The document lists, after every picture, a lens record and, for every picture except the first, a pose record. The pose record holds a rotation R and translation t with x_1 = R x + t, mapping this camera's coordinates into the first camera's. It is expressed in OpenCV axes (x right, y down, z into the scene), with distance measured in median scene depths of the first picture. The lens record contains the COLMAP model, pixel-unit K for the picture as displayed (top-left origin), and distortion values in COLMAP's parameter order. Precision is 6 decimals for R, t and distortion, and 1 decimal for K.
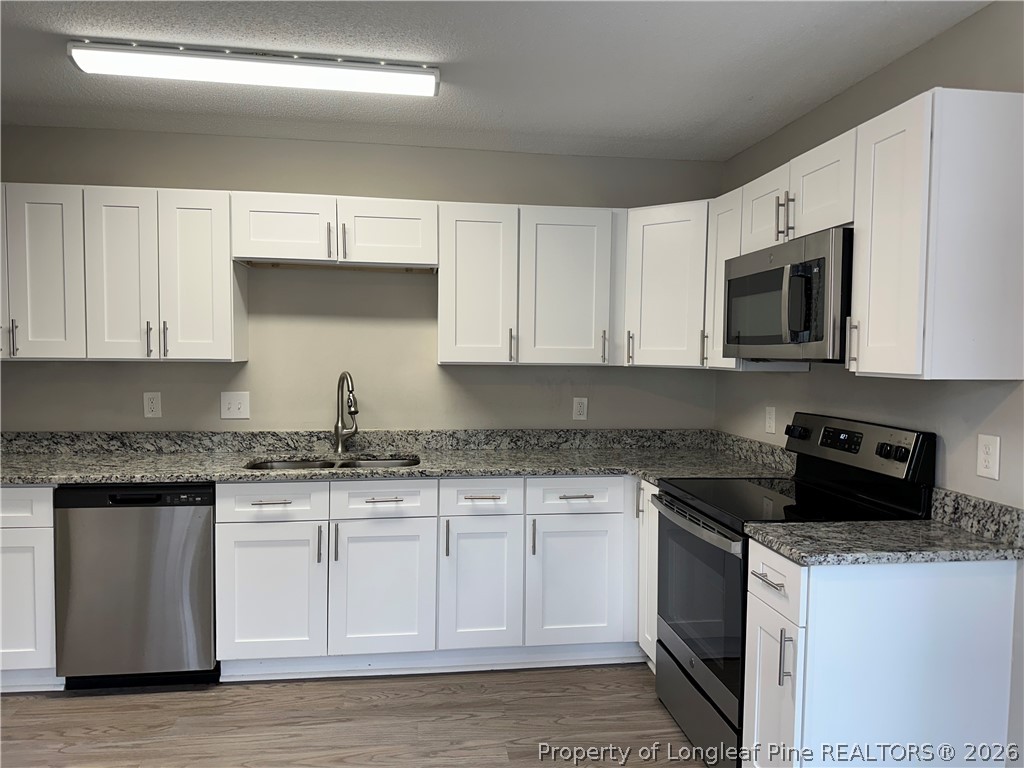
lens RADIAL K [[716.6, 0, 513.5], [0, 716.6, 386.9], [0, 0, 1]] dist [0.105368, -0.154781]
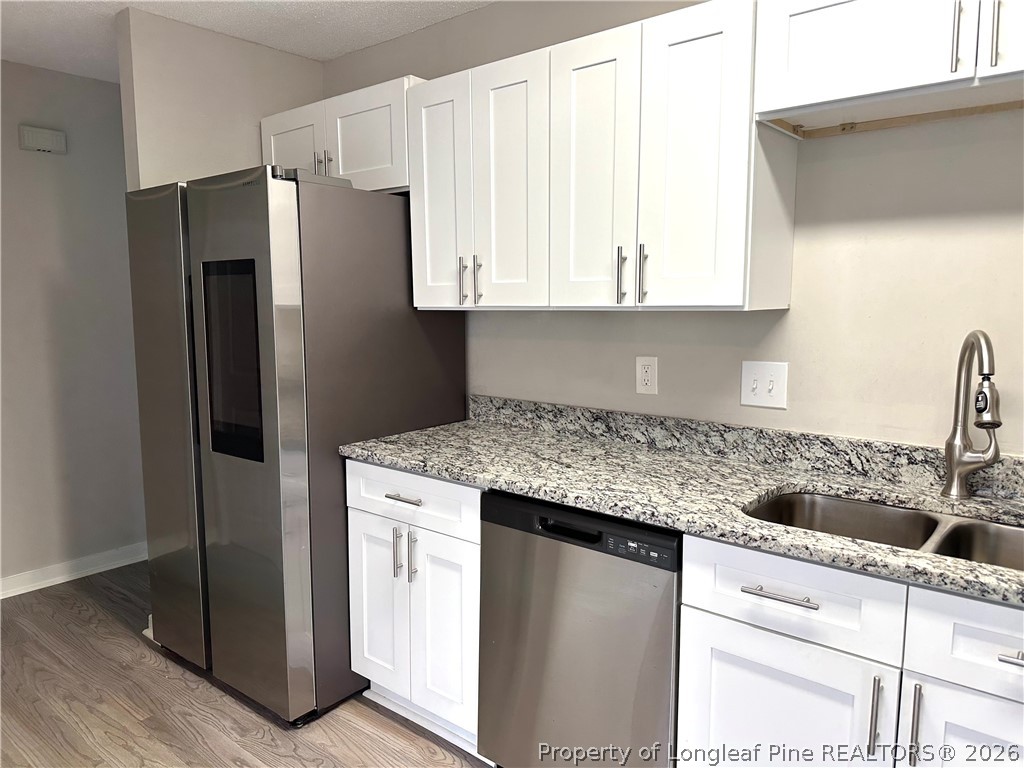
lens RADIAL K [[716.6, 0, 513.5], [0, 716.6, 386.9], [0, 0, 1]] dist [0.105368, -0.154781]
pose [[0.674771, 0.077250, -0.733973, -0.098186], [-0.027062, 0.996428, 0.079995, -0.016508], [0.737531, -0.034116, 0.674451, 0.512978]]
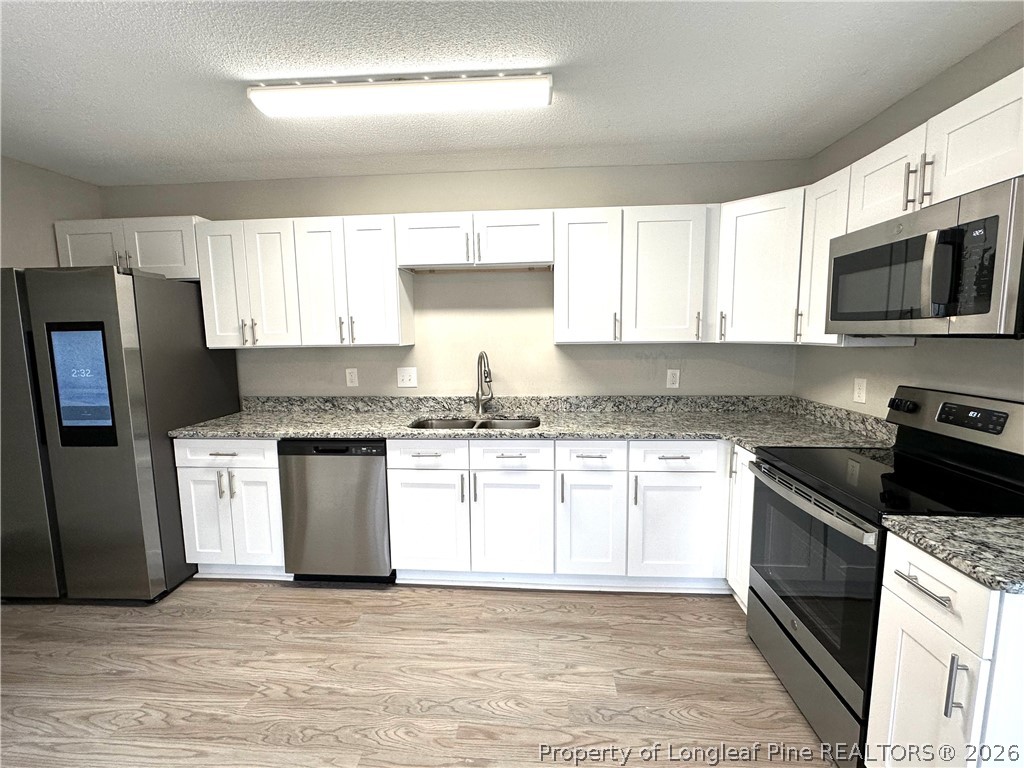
lens RADIAL K [[451.3, 0, 510.6], [0, 451.3, 385.7], [0, 0, 1]] dist [-0.001747, 0.000432]
pose [[0.977428, 0.000910, -0.211268, -0.016267], [0.013362, 0.997722, 0.066119, -0.014328], [0.210847, -0.067450, 0.975189, 0.244954]]
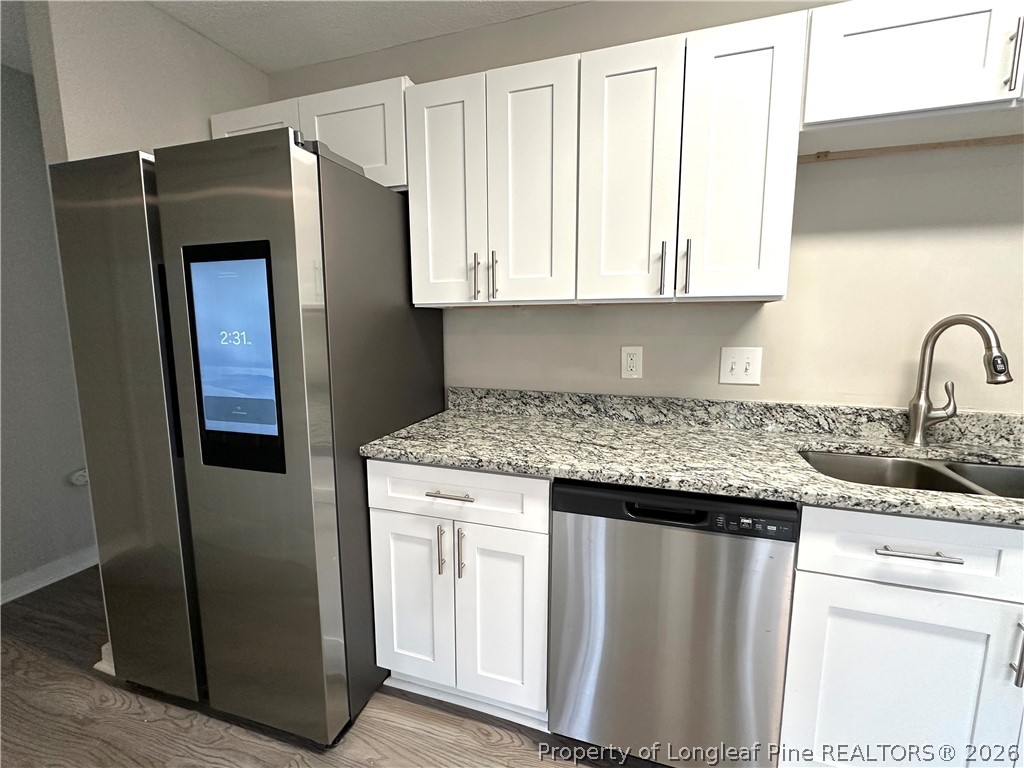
lens RADIAL K [[464.1, 0, 511.2], [0, 464.1, 386.0], [0, 0, 1]] dist [-0.001680, 0.000258]
pose [[0.894021, 0.048543, -0.445387, -0.432460], [-0.010210, 0.996062, 0.088067, 0.007607], [0.447909, -0.074186, 0.890996, 0.543966]]
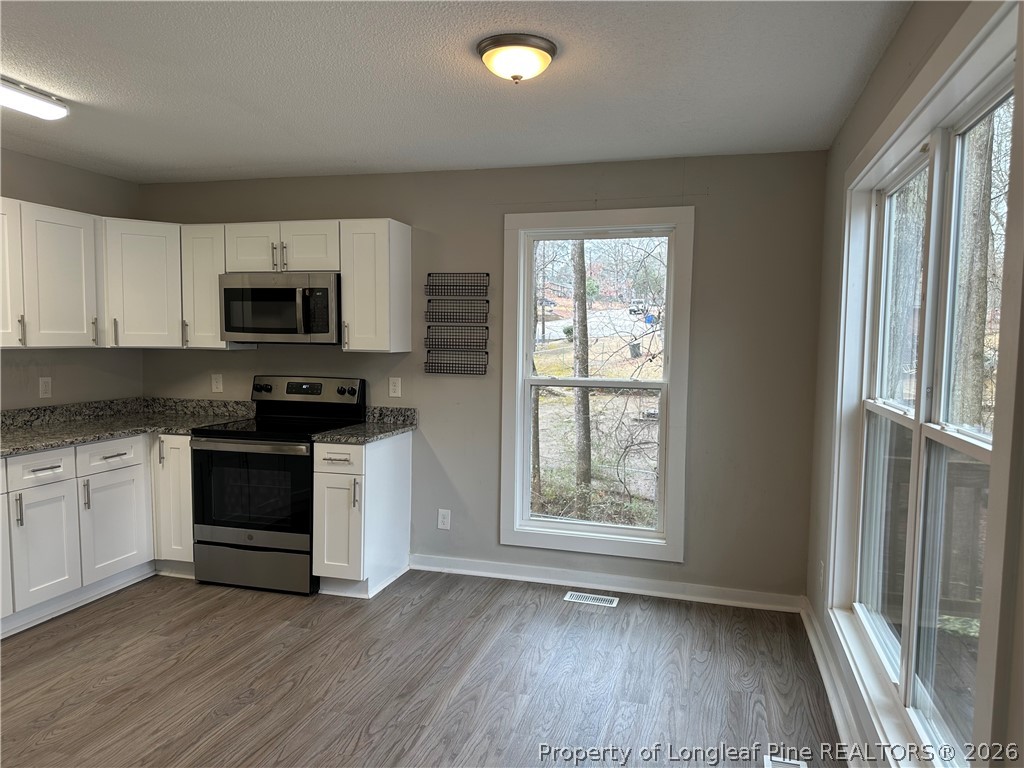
lens RADIAL K [[716.6, 0, 513.5], [0, 716.6, 386.9], [0, 0, 1]] dist [0.105368, -0.154781]
pose [[0.405861, -0.072098, 0.911087, -0.763246], [0.036326, 0.997368, 0.062743, -0.017481], [-0.913213, 0.007631, 0.407412, -0.128535]]
